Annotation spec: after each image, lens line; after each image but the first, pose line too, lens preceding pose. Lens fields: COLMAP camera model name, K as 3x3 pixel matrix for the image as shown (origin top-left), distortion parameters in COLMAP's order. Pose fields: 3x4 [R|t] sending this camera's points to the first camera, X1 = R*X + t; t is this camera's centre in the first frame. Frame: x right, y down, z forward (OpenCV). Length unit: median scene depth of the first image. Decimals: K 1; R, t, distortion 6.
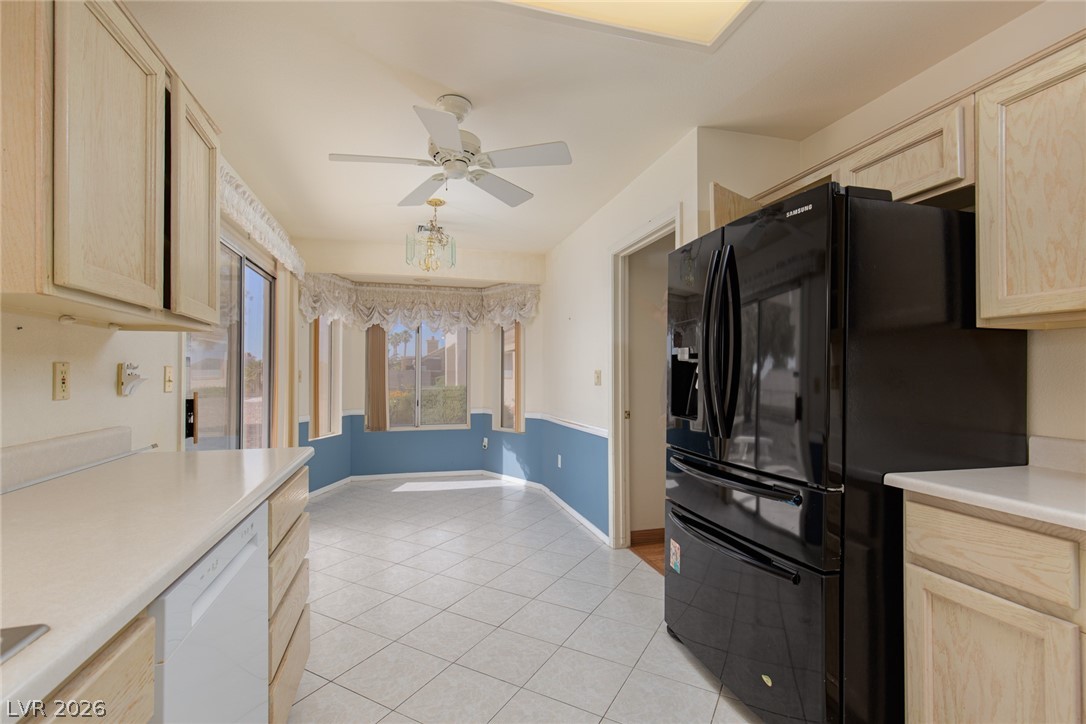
lens RADIAL K [[494.3, 0, 546.9], [0, 494.3, 370.3], [0, 0, 1]] dist [0.010994, -0.000285]
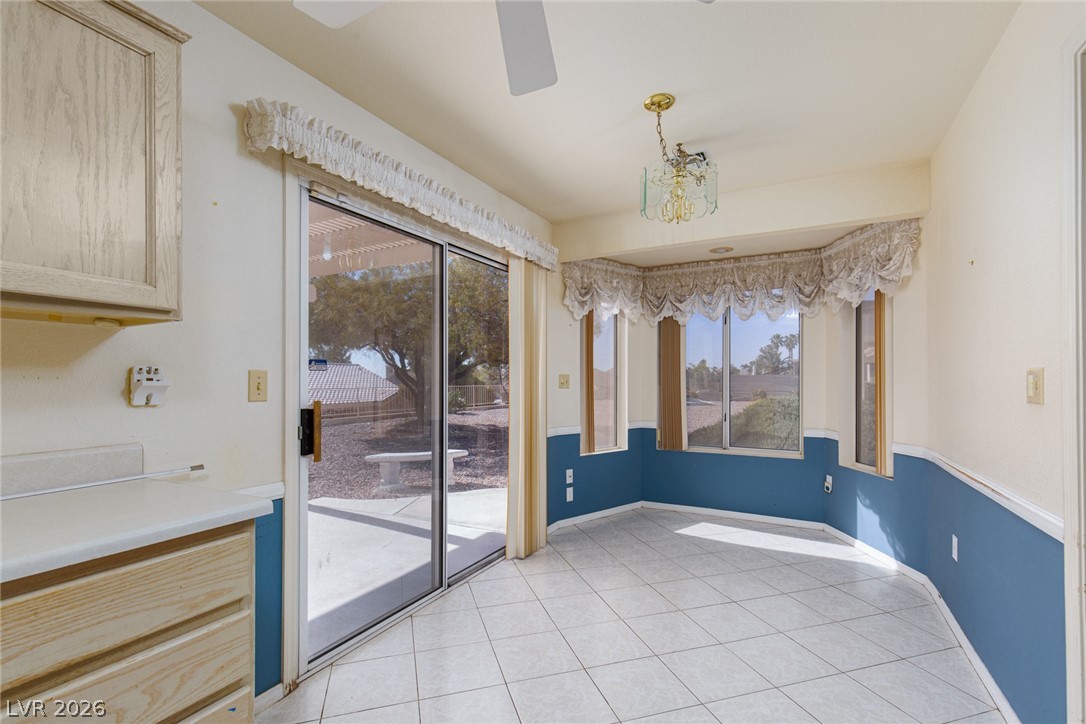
lens RADIAL K [[484.4, 0, 554.7], [0, 484.4, 377.1], [0, 0, 1]] dist [0.008671, -0.000353]
pose [[0.718189, -0.005489, -0.695827, 0.068321], [0.008199, 0.999966, 0.000575, 0.002912], [0.695800, -0.006118, 0.718209, 0.309069]]
